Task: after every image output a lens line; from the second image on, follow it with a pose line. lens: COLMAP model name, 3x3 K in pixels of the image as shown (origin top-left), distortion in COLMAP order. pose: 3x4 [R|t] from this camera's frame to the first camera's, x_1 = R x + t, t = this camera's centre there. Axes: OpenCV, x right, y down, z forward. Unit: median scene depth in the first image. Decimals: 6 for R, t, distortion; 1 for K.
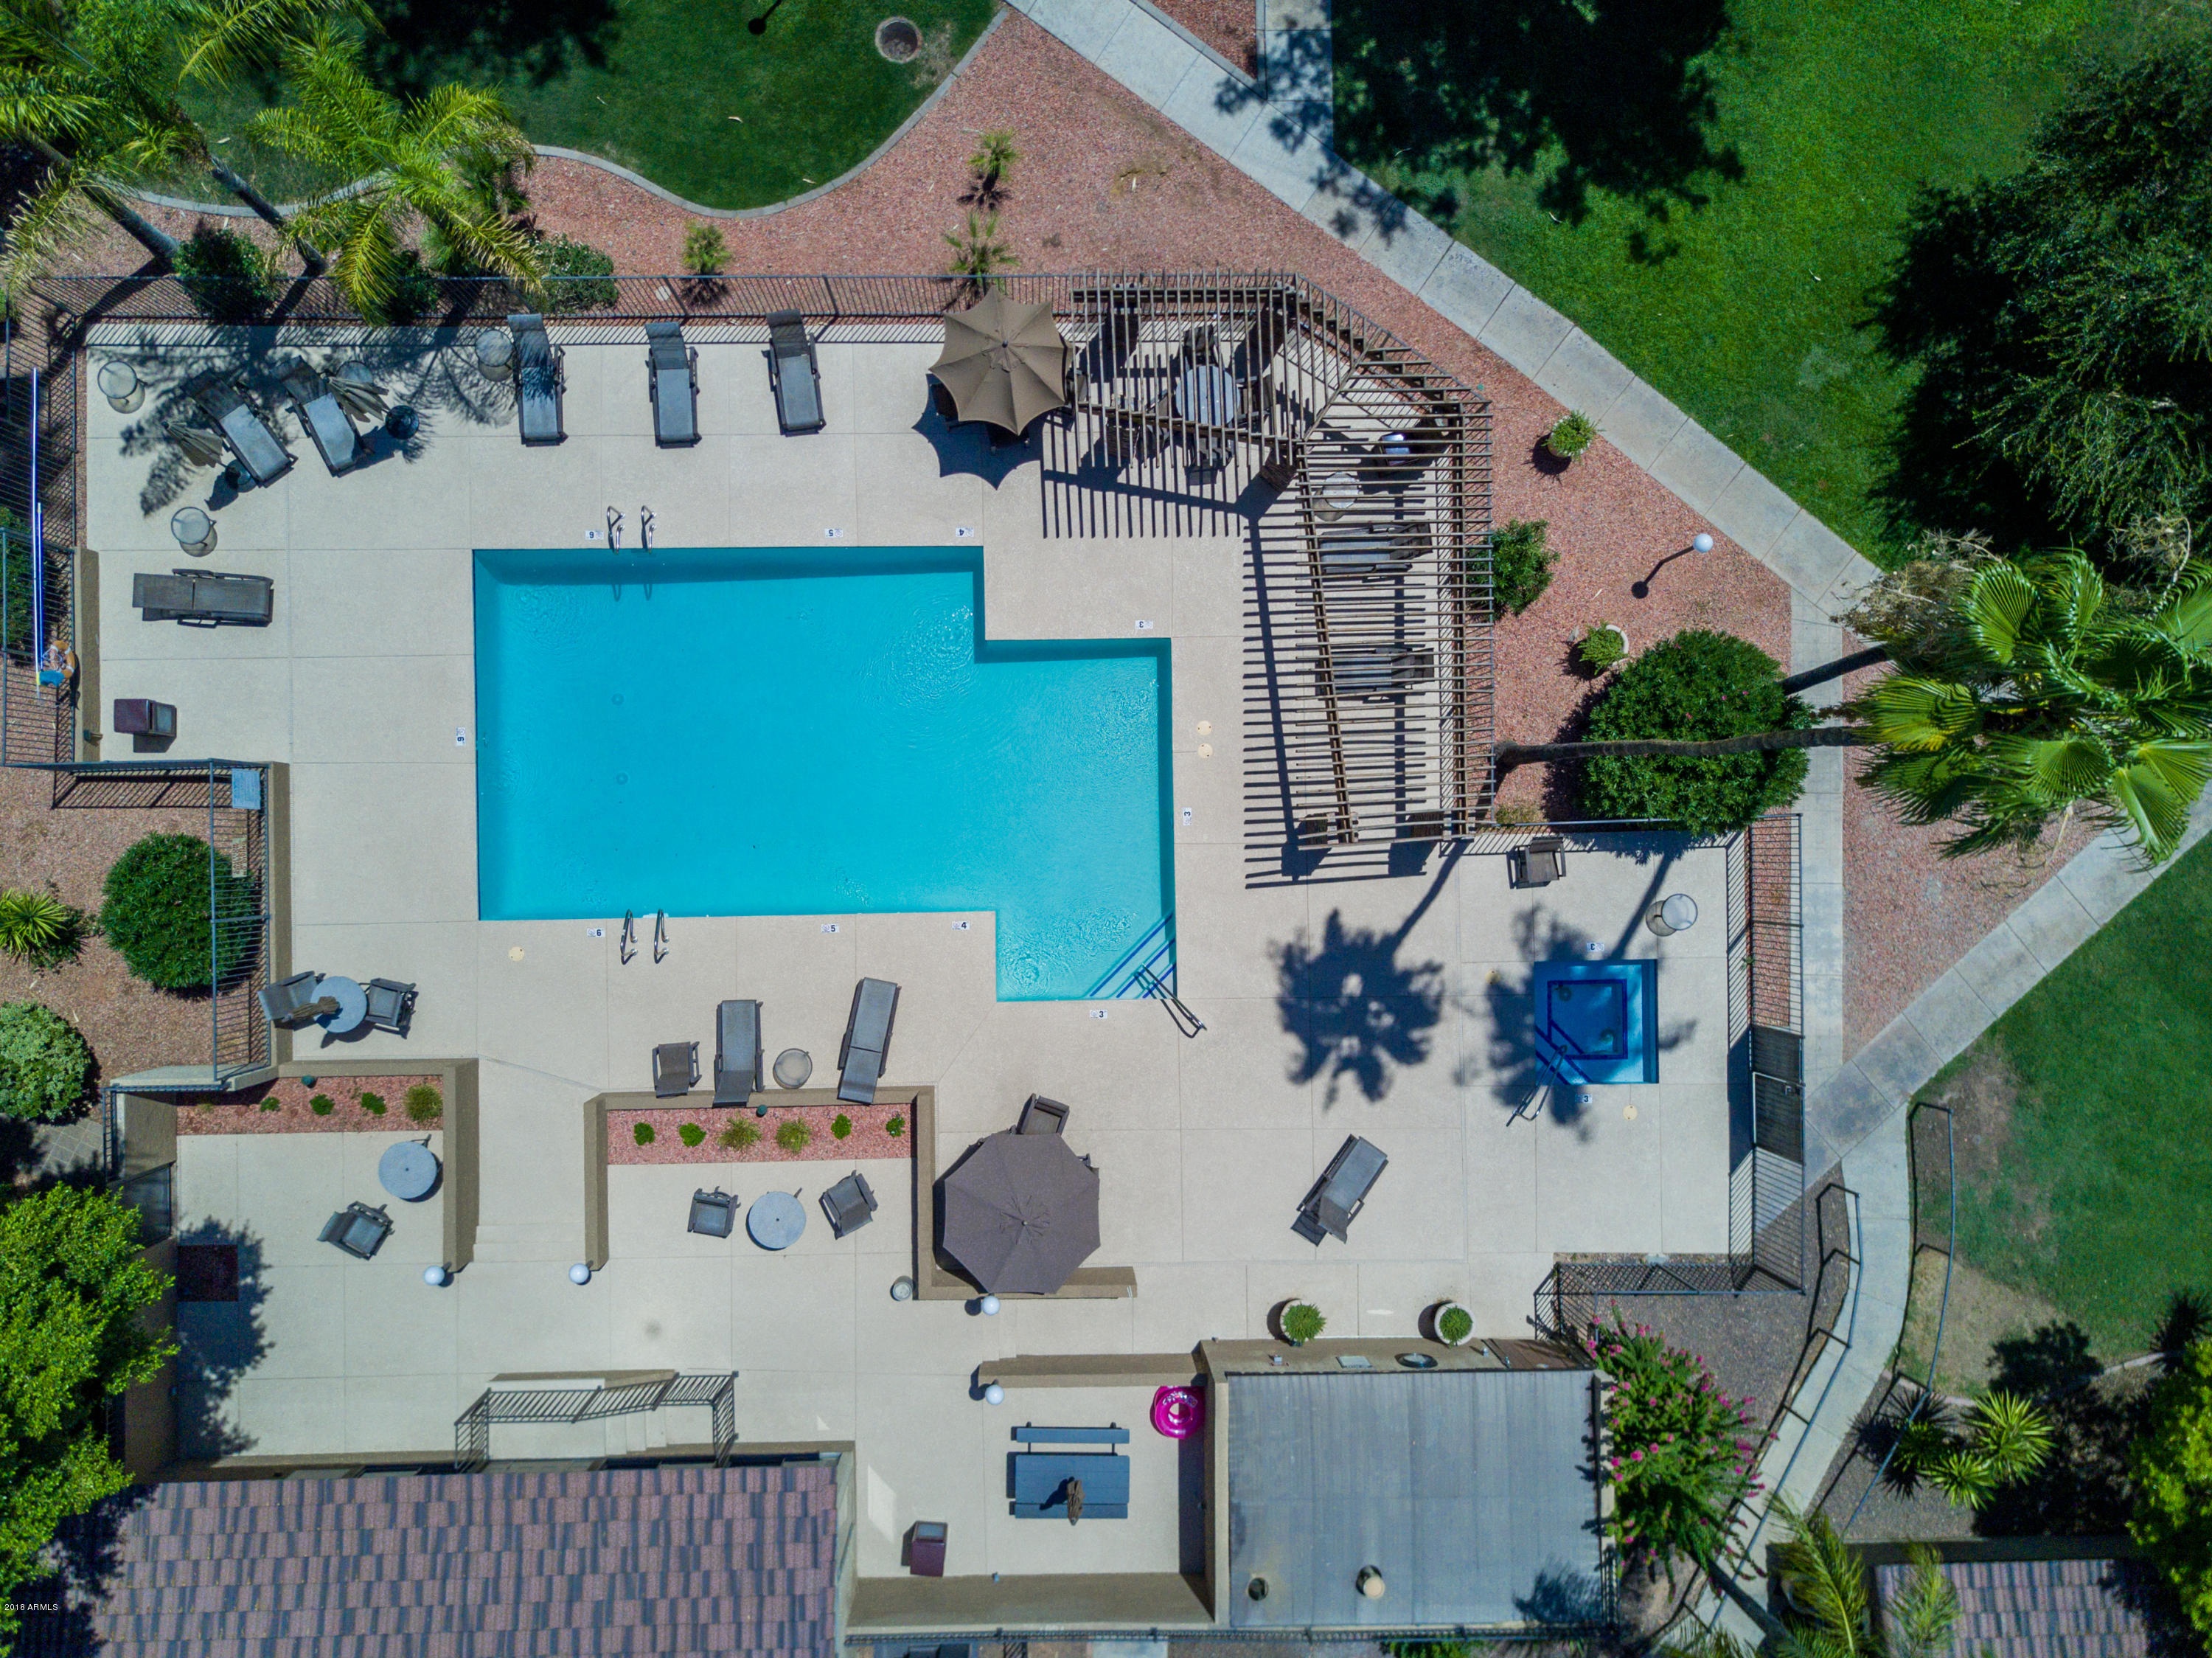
lens RADIAL K [[1707.6, 0, 1106.0], [0, 1707.6, 829.0], [0, 0, 1]] dist [0.024883, 0.011801]
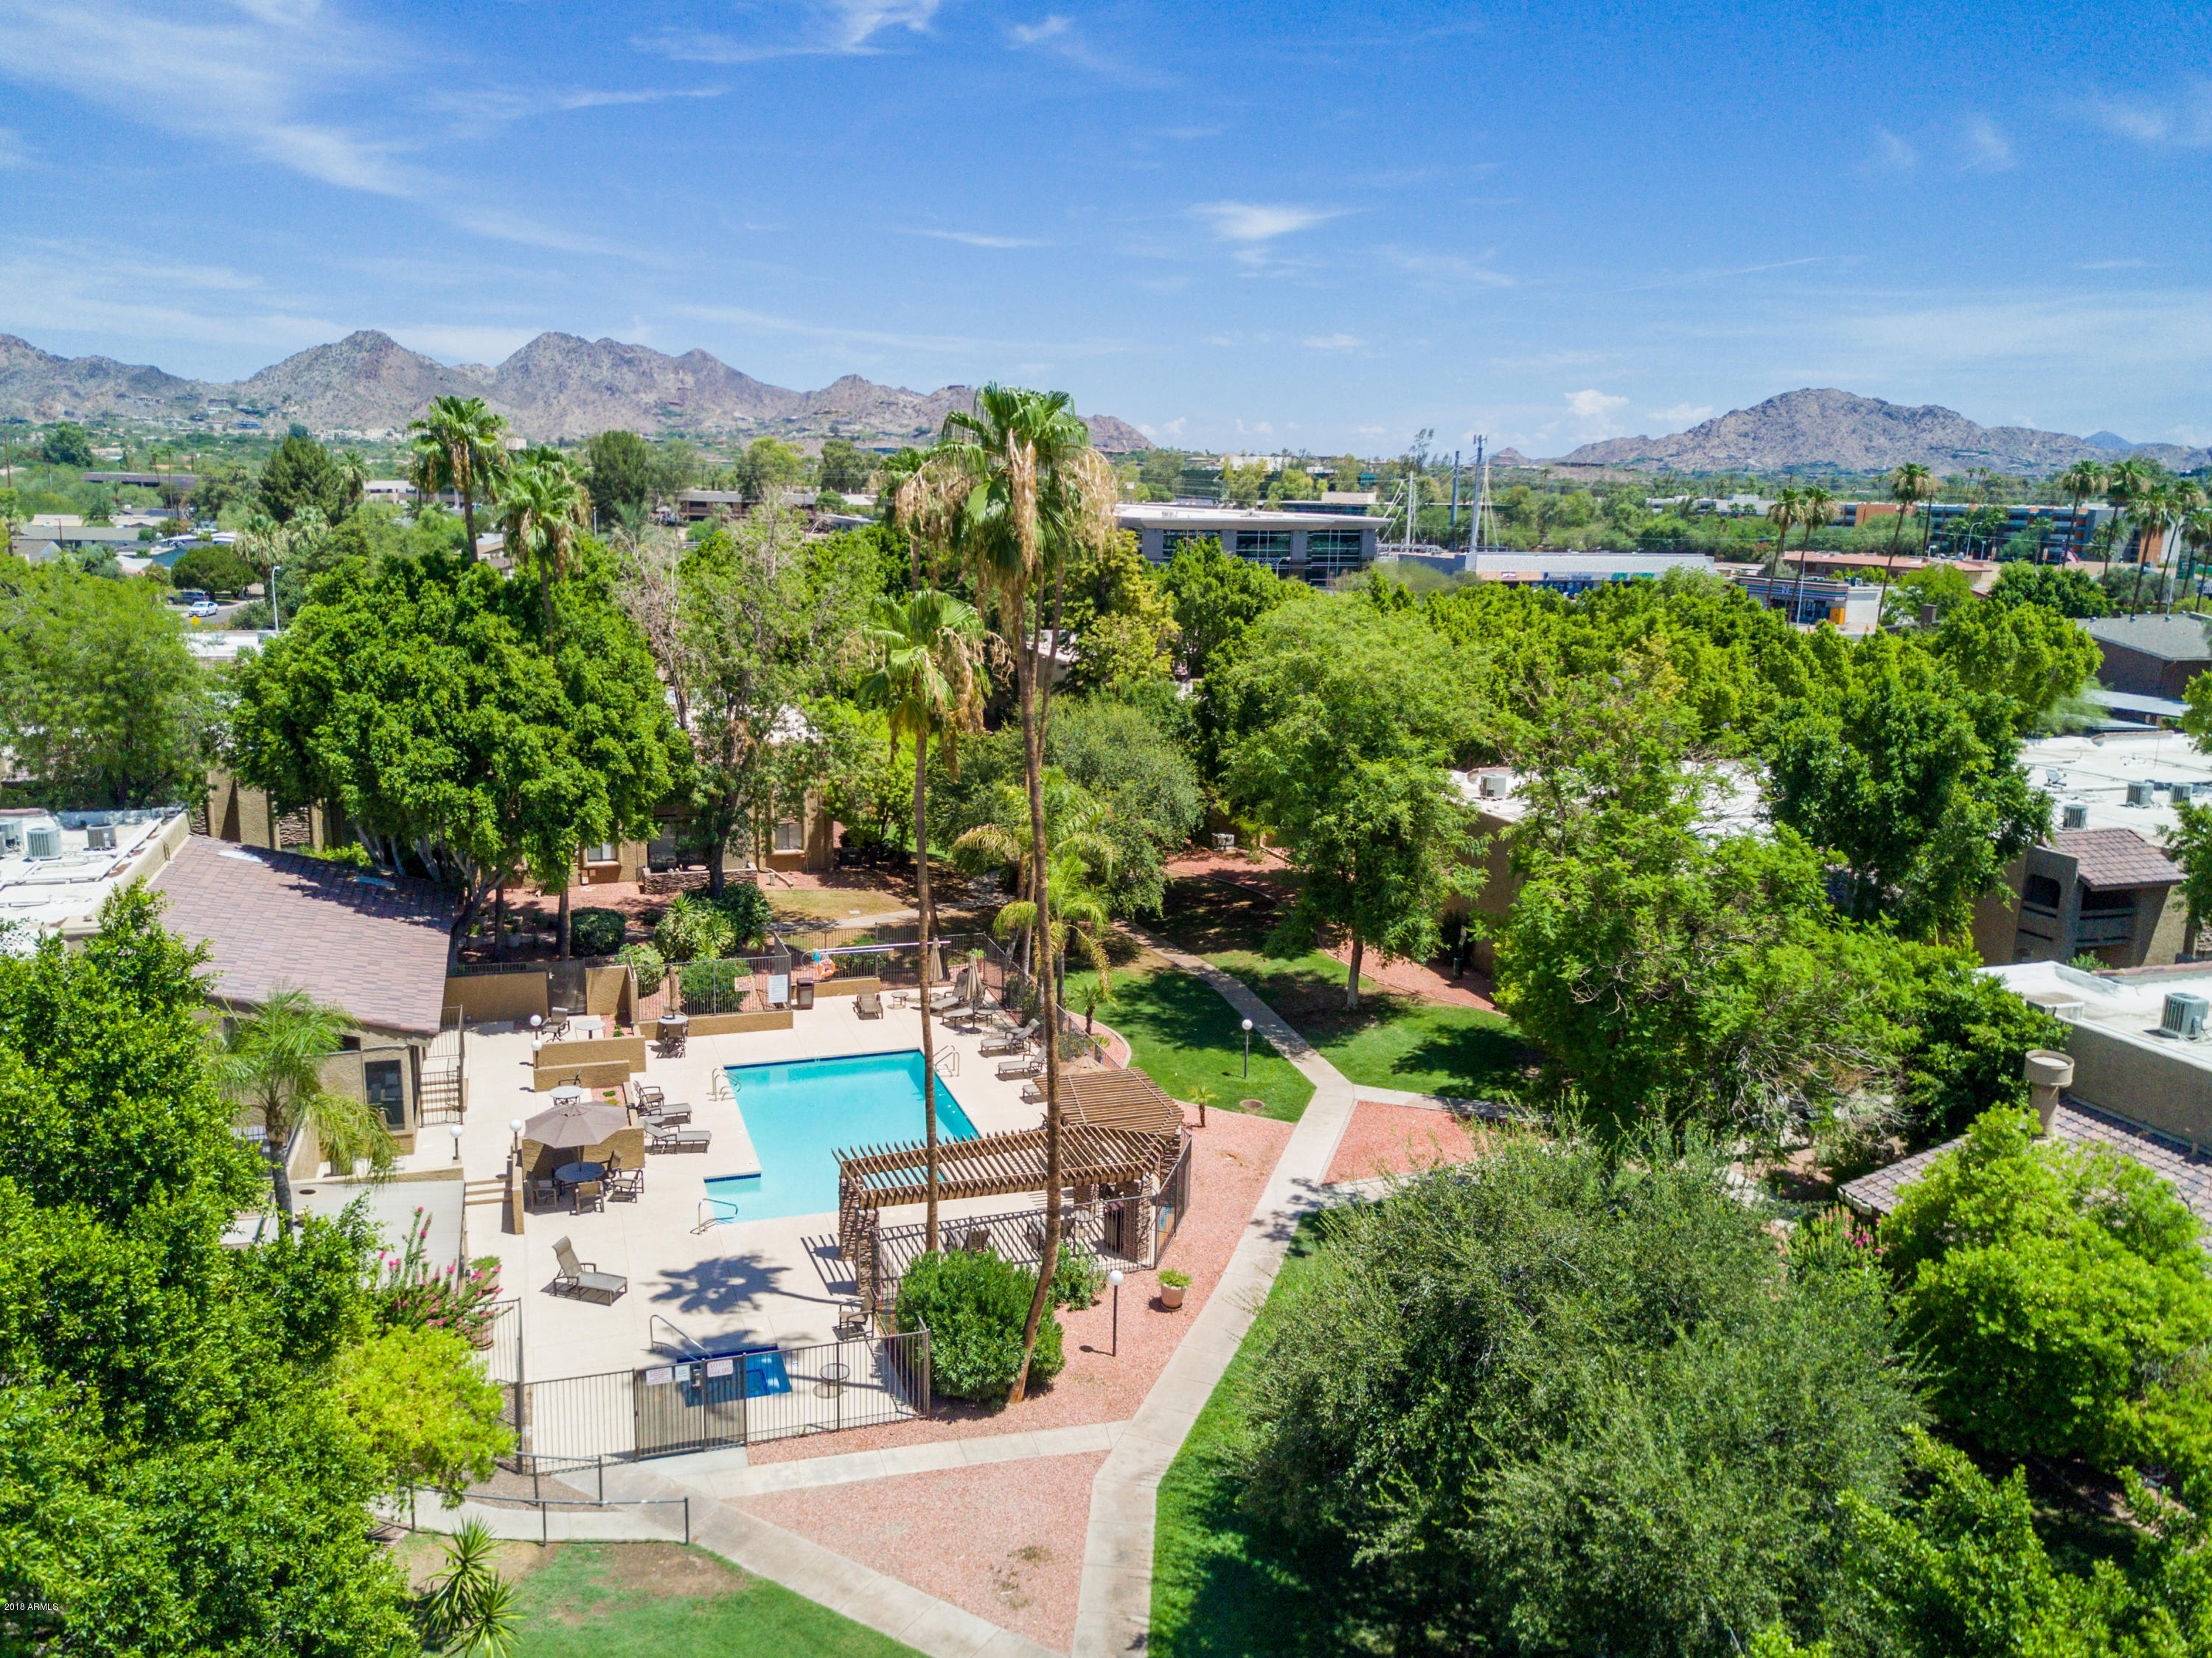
lens RADIAL K [[1707.6, 0, 1106.0], [0, 1707.6, 829.0], [0, 0, 1]] dist [0.024883, 0.011801]
pose [[0.307143, 0.176785, -0.935099, 1.434581], [-0.951524, 0.040204, -0.304937, 0.212199], [-0.016314, 0.983428, 0.180564, 0.400902]]
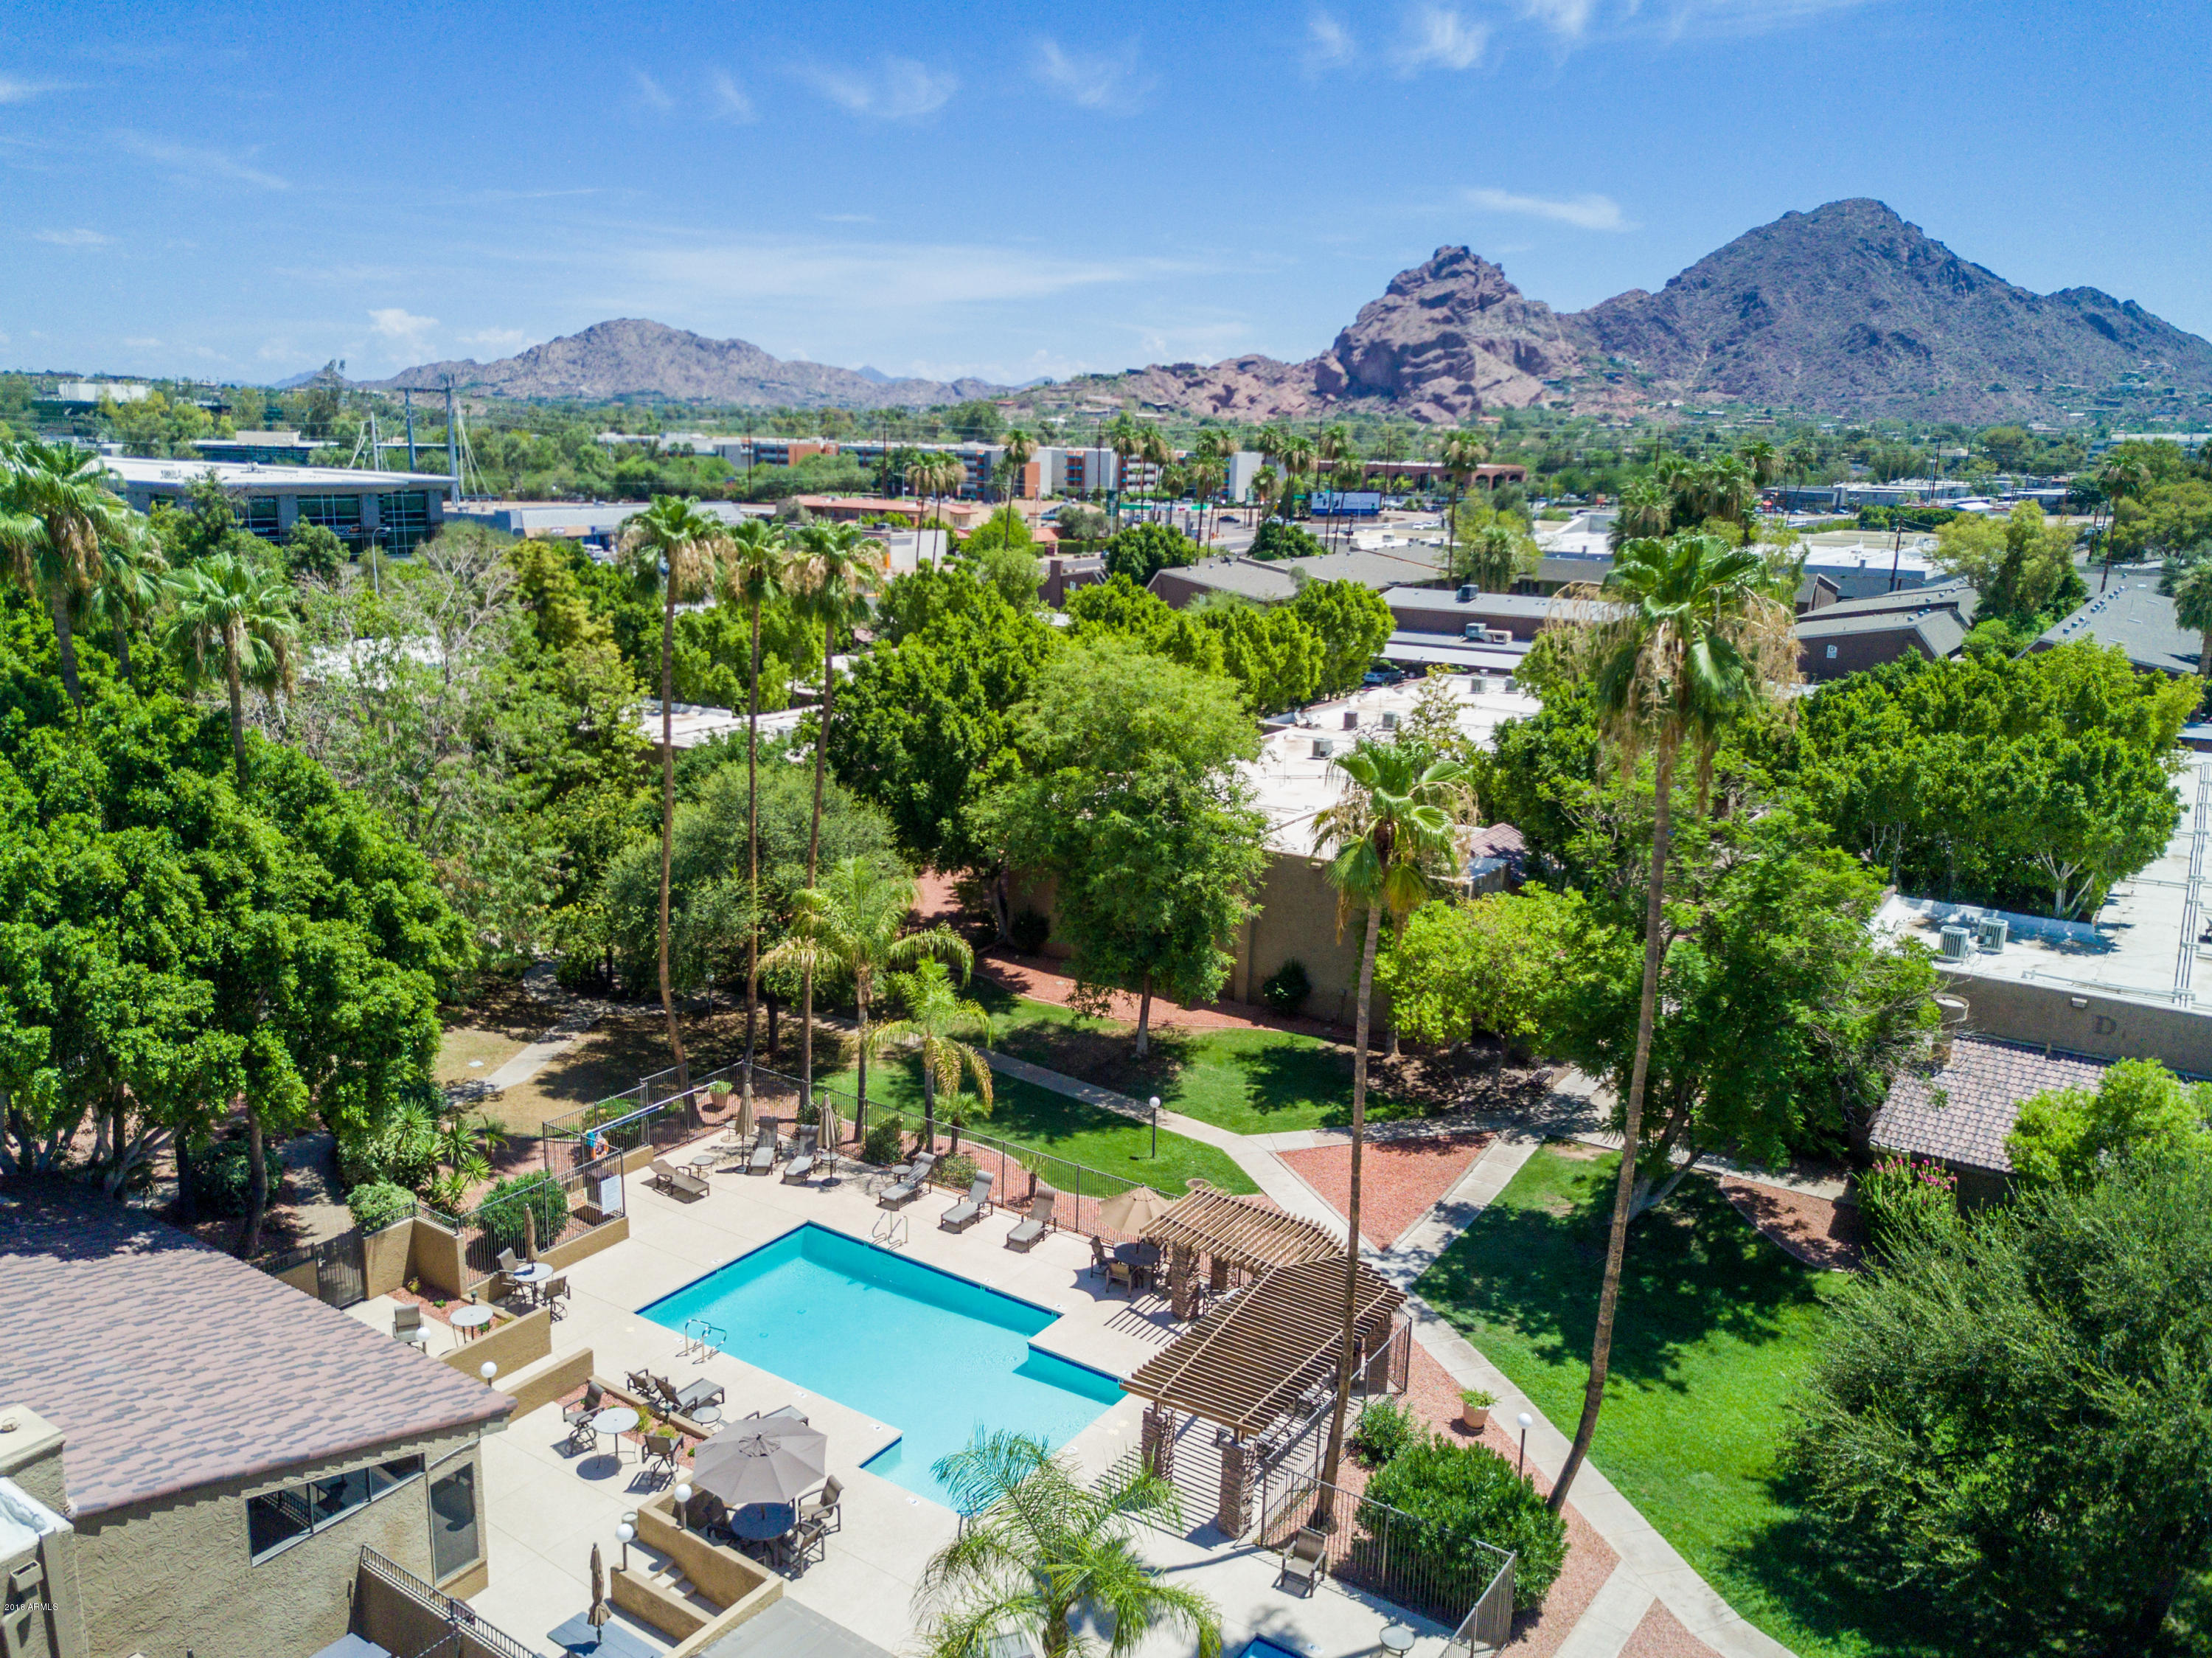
lens RADIAL K [[1705.6, 0, 1088.2], [0, 1705.6, 828.3], [0, 0, 1]] dist [0.031867, -0.008937]
pose [[0.818806, 0.127802, -0.559664, 0.694617], [-0.574046, 0.173192, -0.800298, 0.903525], [-0.005350, 0.976561, 0.215174, 0.286911]]
